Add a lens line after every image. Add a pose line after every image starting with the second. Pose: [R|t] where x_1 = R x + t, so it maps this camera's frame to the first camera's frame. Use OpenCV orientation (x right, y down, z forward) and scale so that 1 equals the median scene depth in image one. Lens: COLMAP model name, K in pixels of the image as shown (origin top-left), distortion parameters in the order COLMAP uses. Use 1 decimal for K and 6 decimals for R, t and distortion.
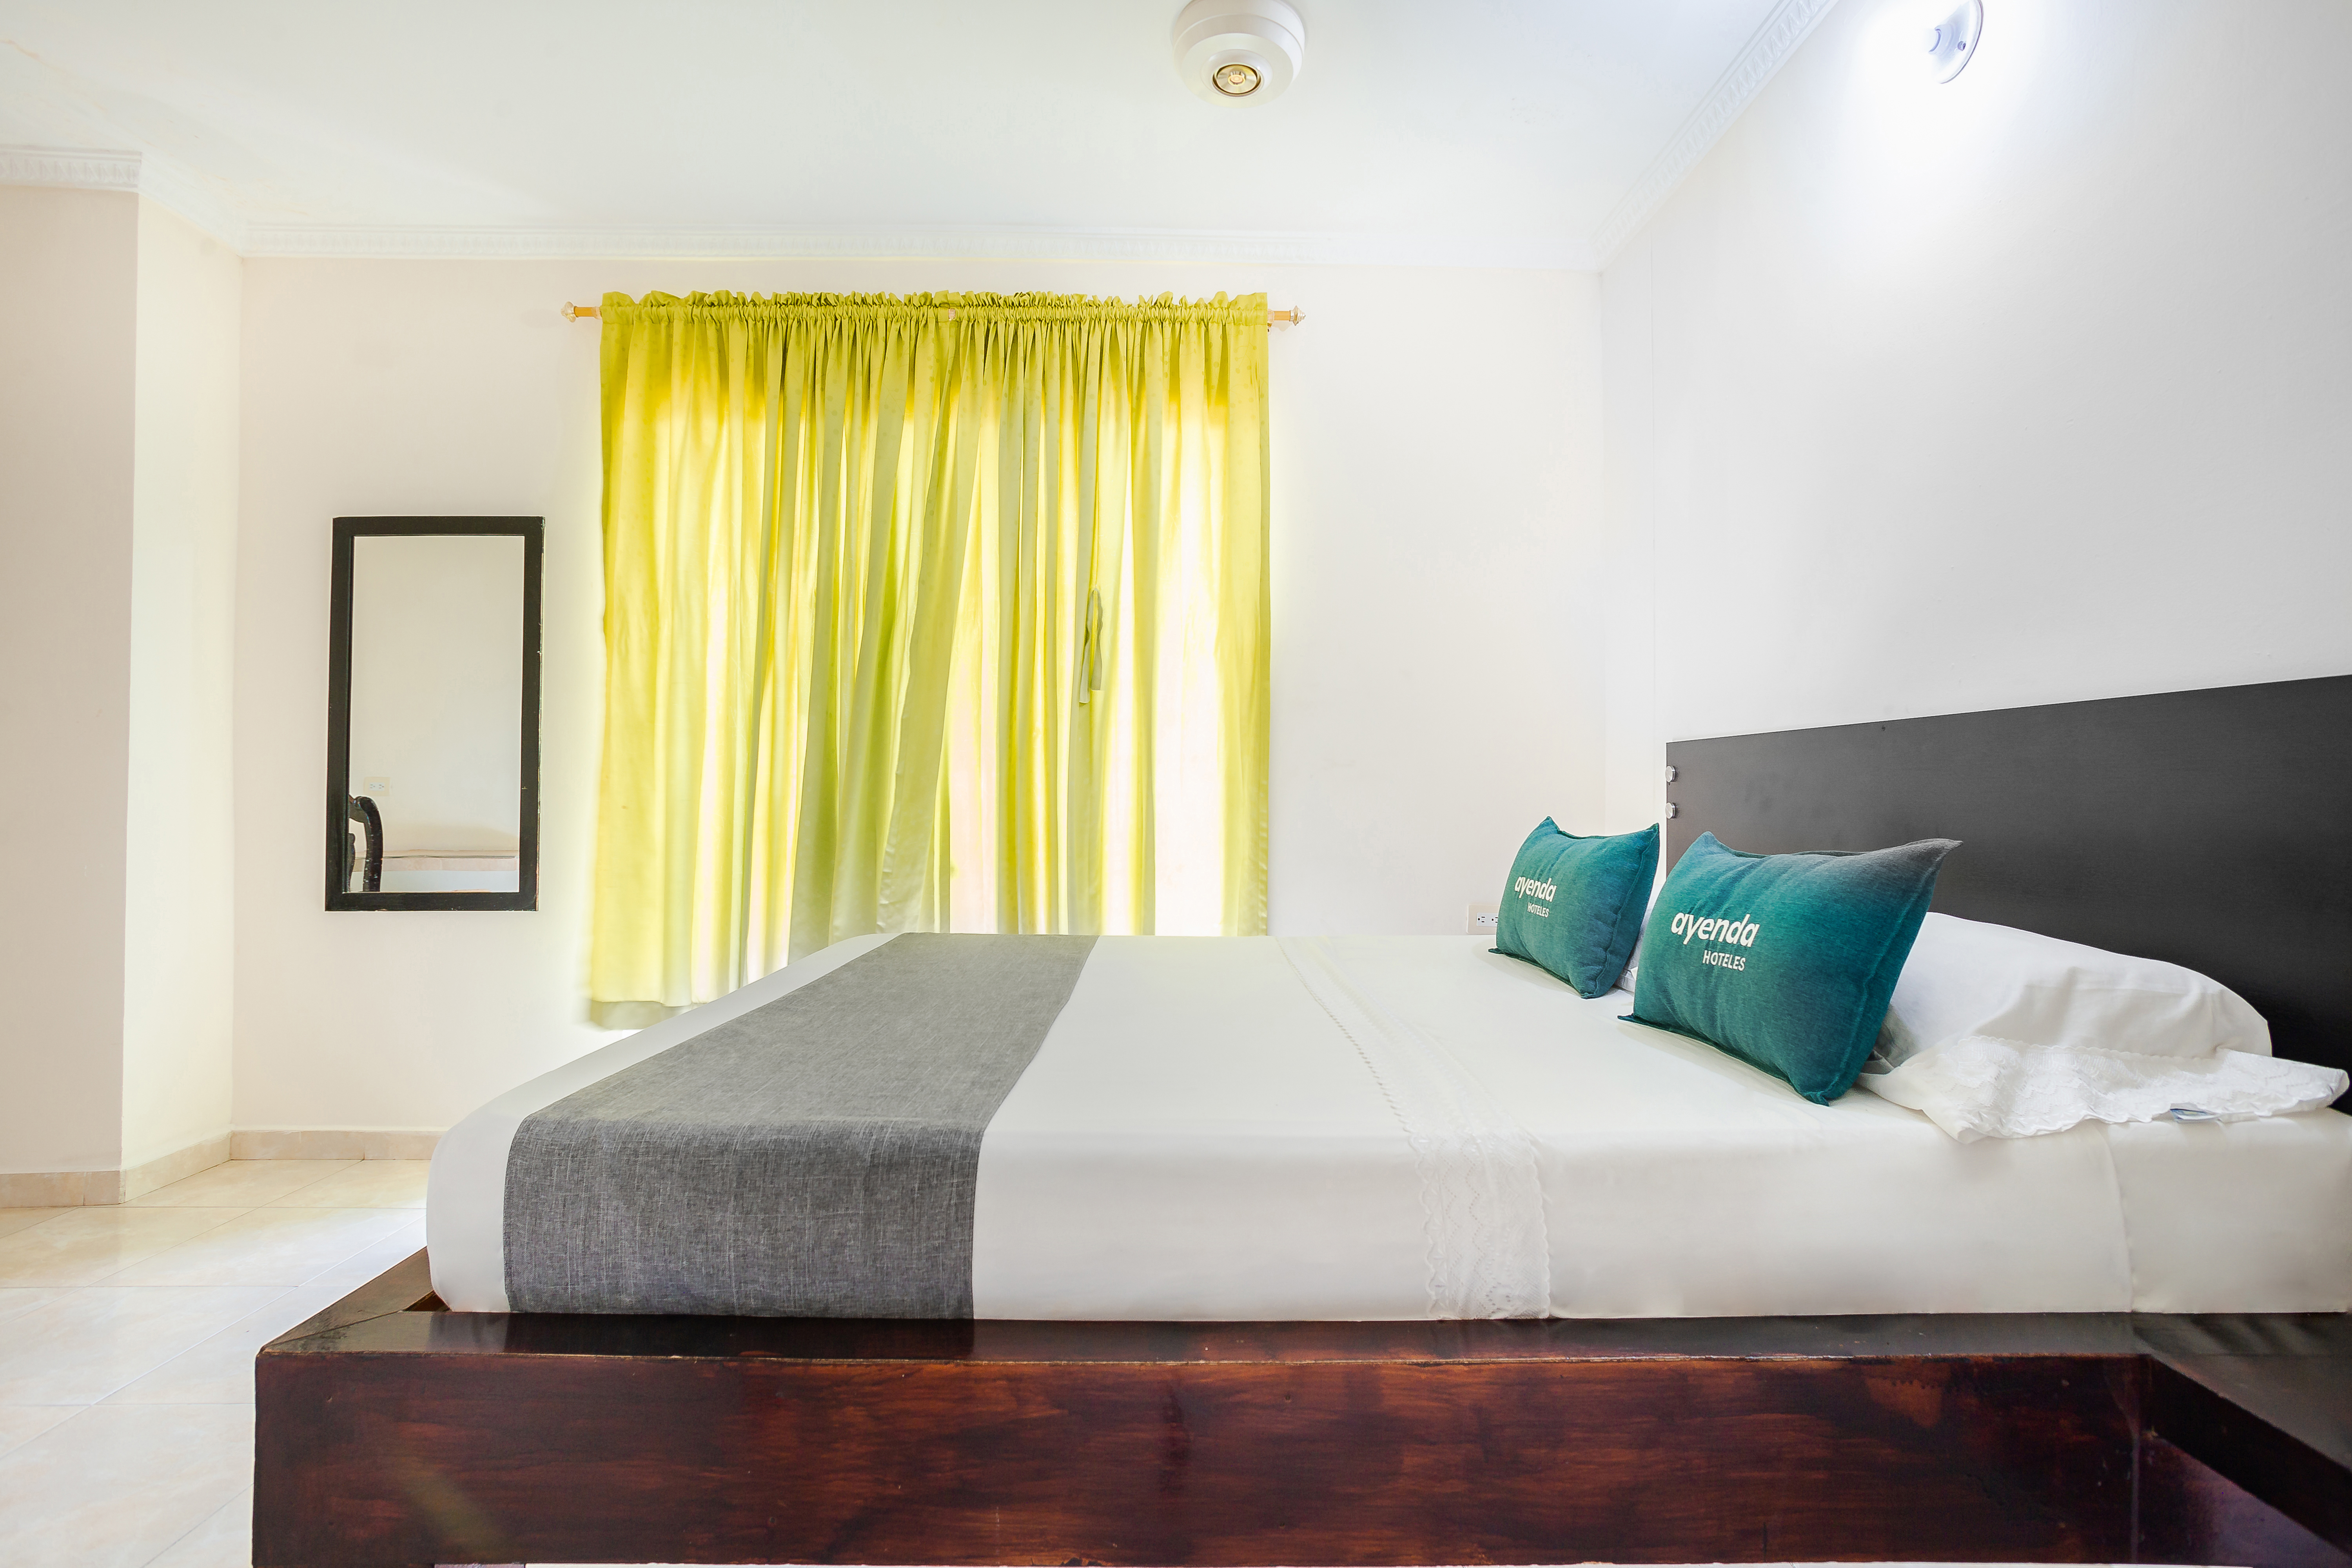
lens RADIAL K [[1136.3, 0, 1169.7], [0, 1136.3, 757.7], [0, 0, 1]] dist [-0.058886, 0.029230]
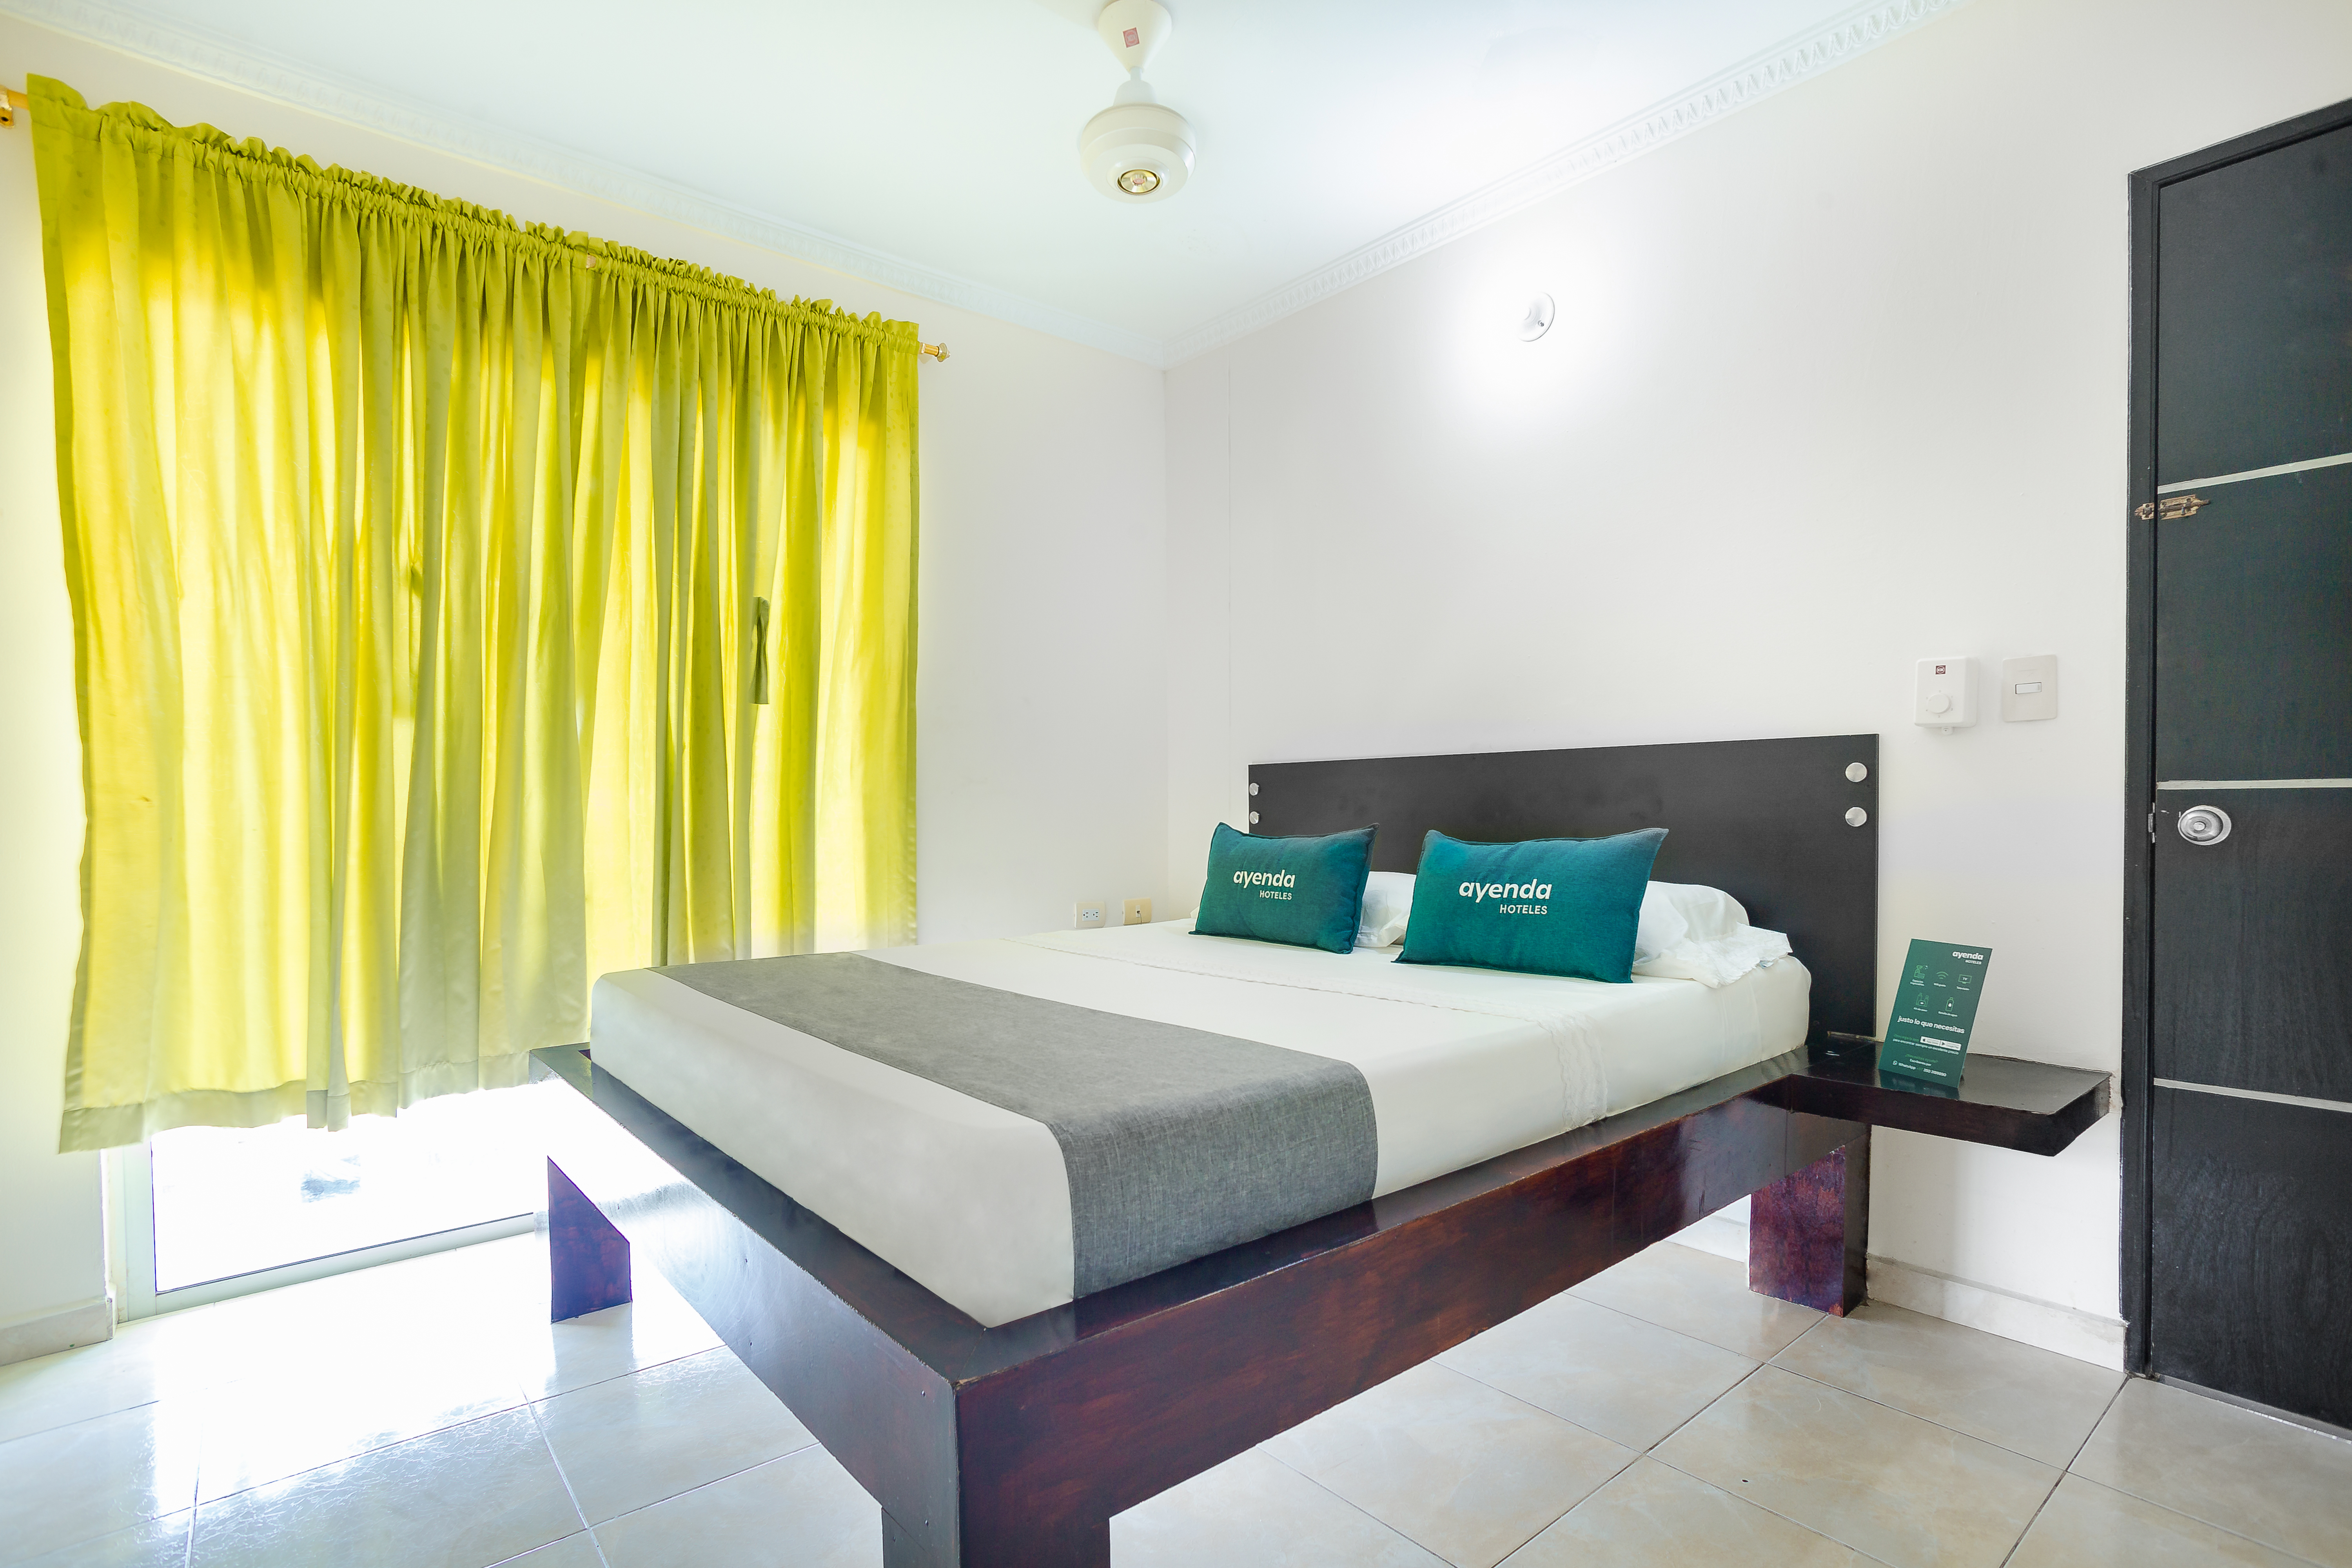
lens RADIAL K [[1144.4, 0, 1151.8], [0, 1144.4, 827.8], [0, 0, 1]] dist [-0.056258, 0.029010]
pose [[0.782342, -0.022932, 0.622426, -0.403659], [-0.006445, 0.998970, 0.044906, -0.000458], [-0.622815, -0.039143, 0.781389, 0.040076]]
